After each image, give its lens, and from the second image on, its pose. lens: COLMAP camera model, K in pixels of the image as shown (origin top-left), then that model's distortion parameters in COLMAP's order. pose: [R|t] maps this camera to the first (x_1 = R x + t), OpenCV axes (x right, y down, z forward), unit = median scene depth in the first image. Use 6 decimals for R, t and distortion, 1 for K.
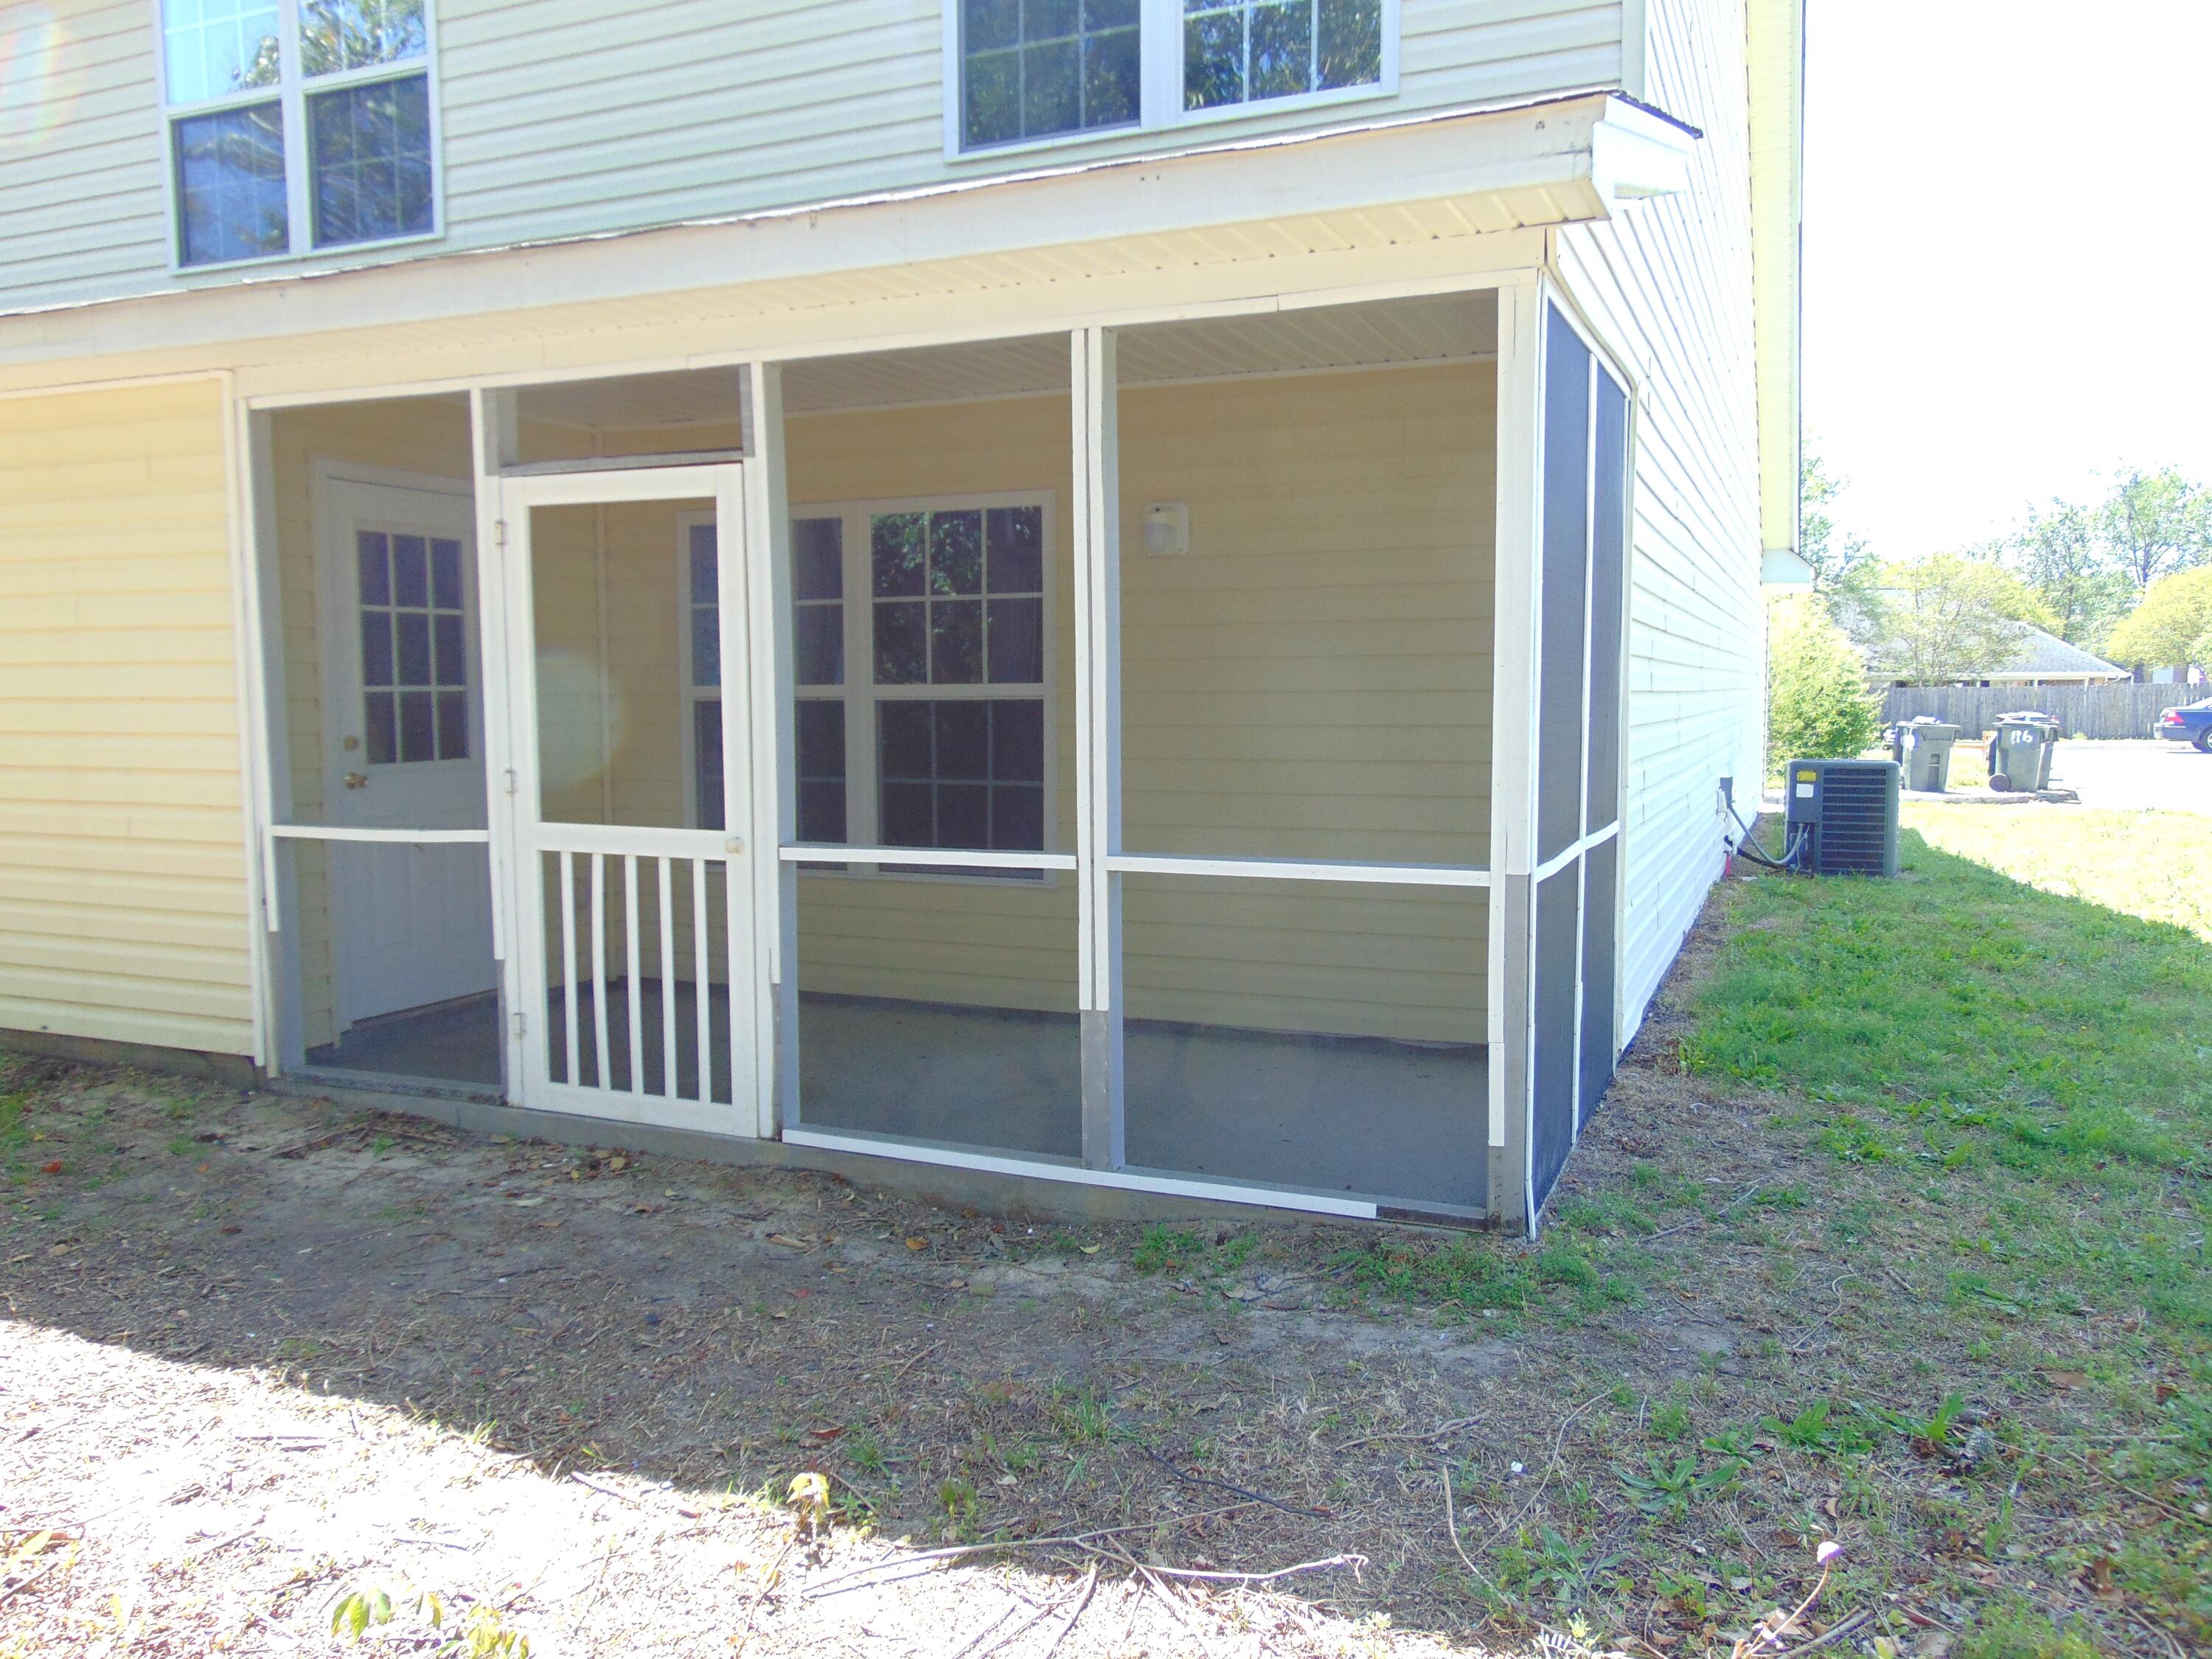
lens RADIAL K [[1656.3, 0, 1108.6], [0, 1656.3, 826.0], [0, 0, 1]] dist [-0.032742, 0.069148]
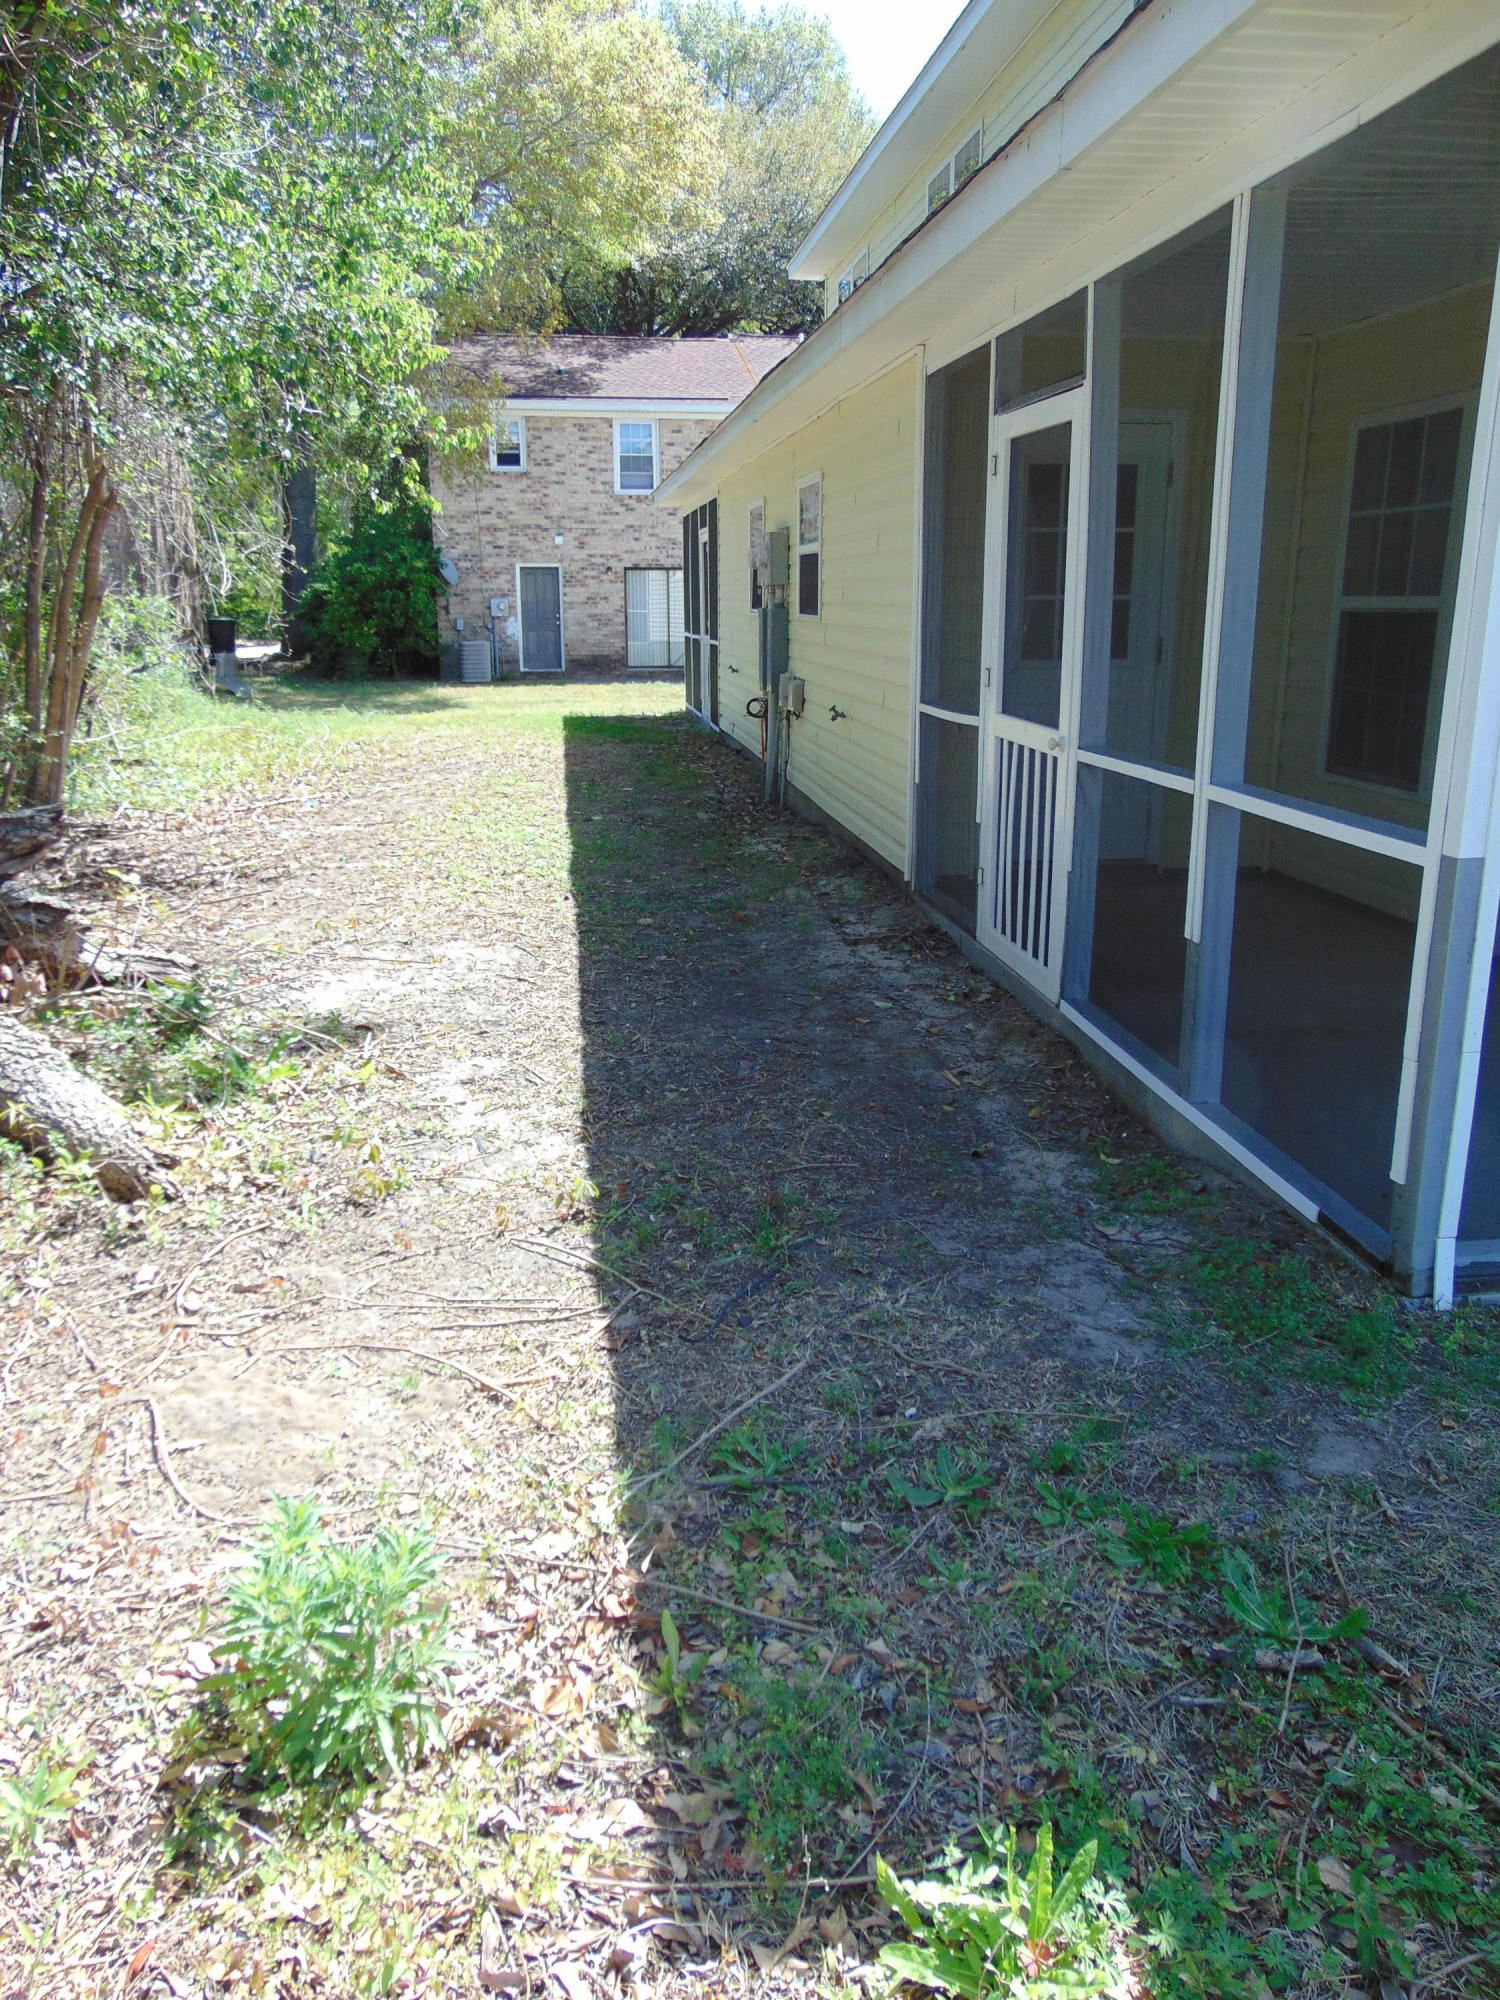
lens RADIAL K [[1497.5, 0, 757.8], [0, 1497.5, 1008.1], [0, 0, 1]] dist [-0.032742, 0.069148]
pose [[0.516010, 0.232775, -0.824348, 0.623314], [-0.073377, 0.970843, 0.228210, -0.035566], [0.853434, -0.057271, 0.518045, 0.324108]]
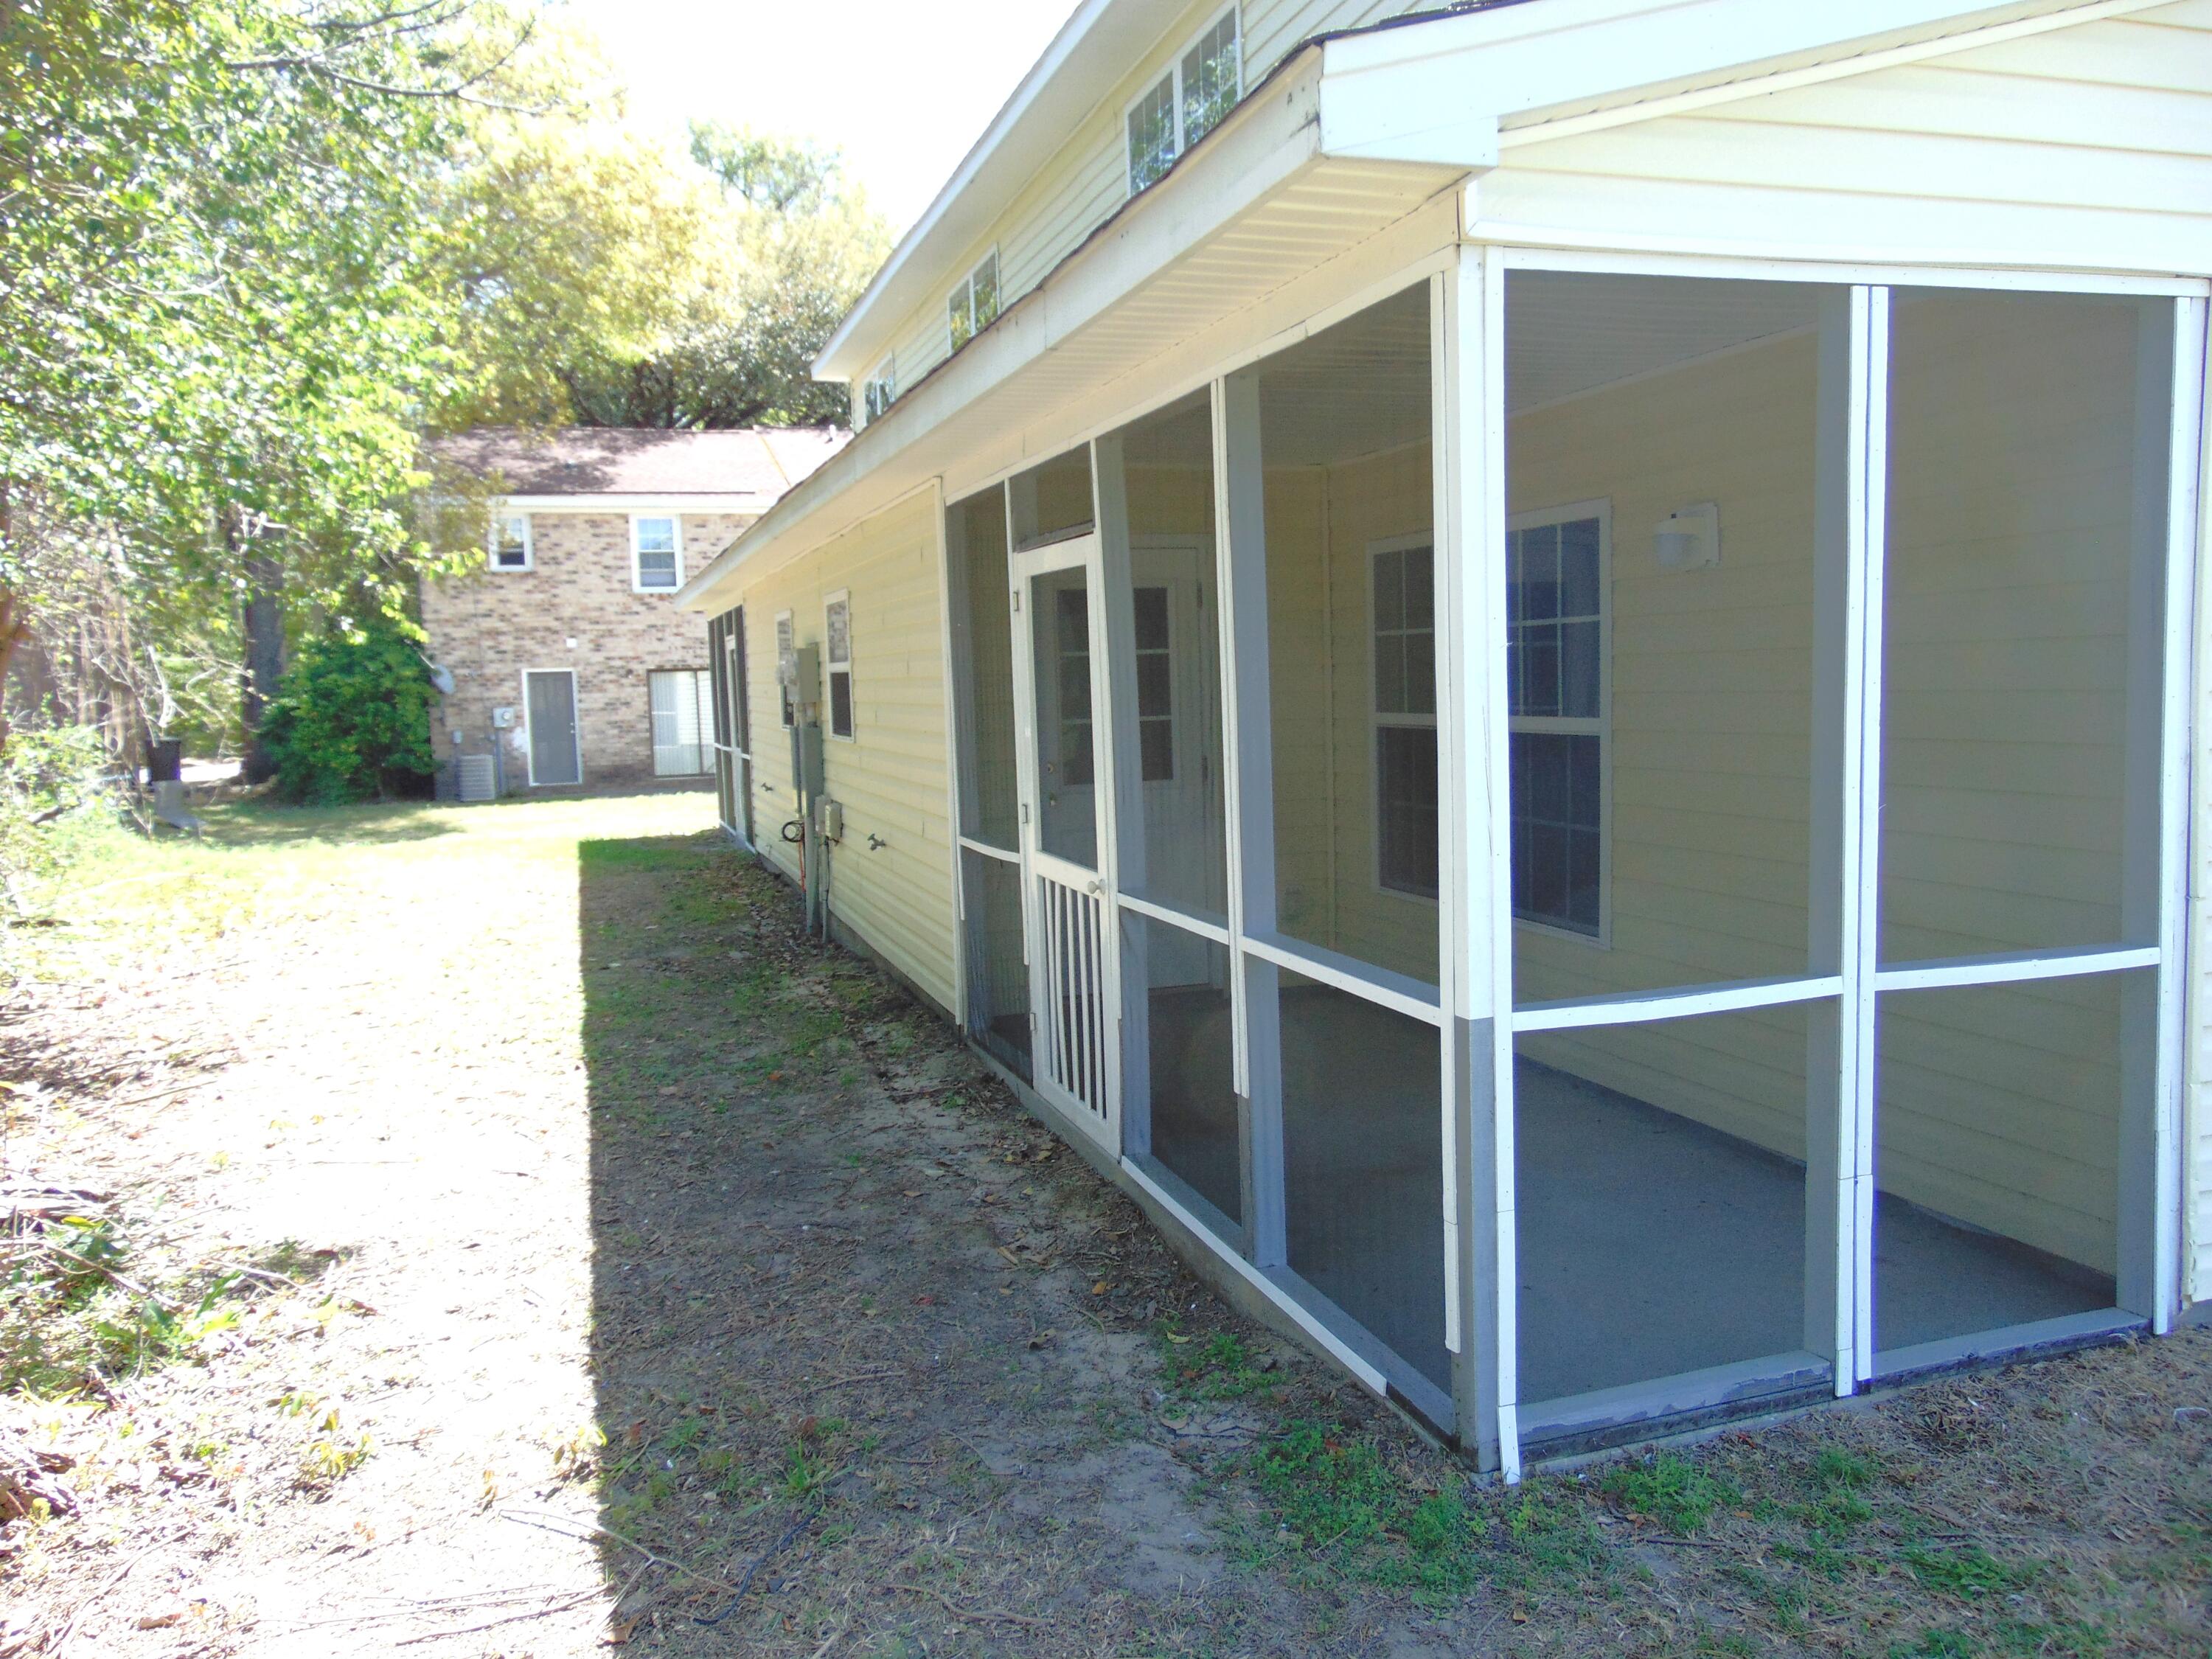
lens RADIAL K [[1656.3, 0, 1120.0], [0, 1656.3, 841.4], [0, 0, 1]] dist [-0.032742, 0.069148]
pose [[0.667429, 0.060606, -0.742203, 0.662394], [-0.036743, 0.998149, 0.048464, -0.080598], [0.743766, -0.005076, 0.668421, 0.324675]]
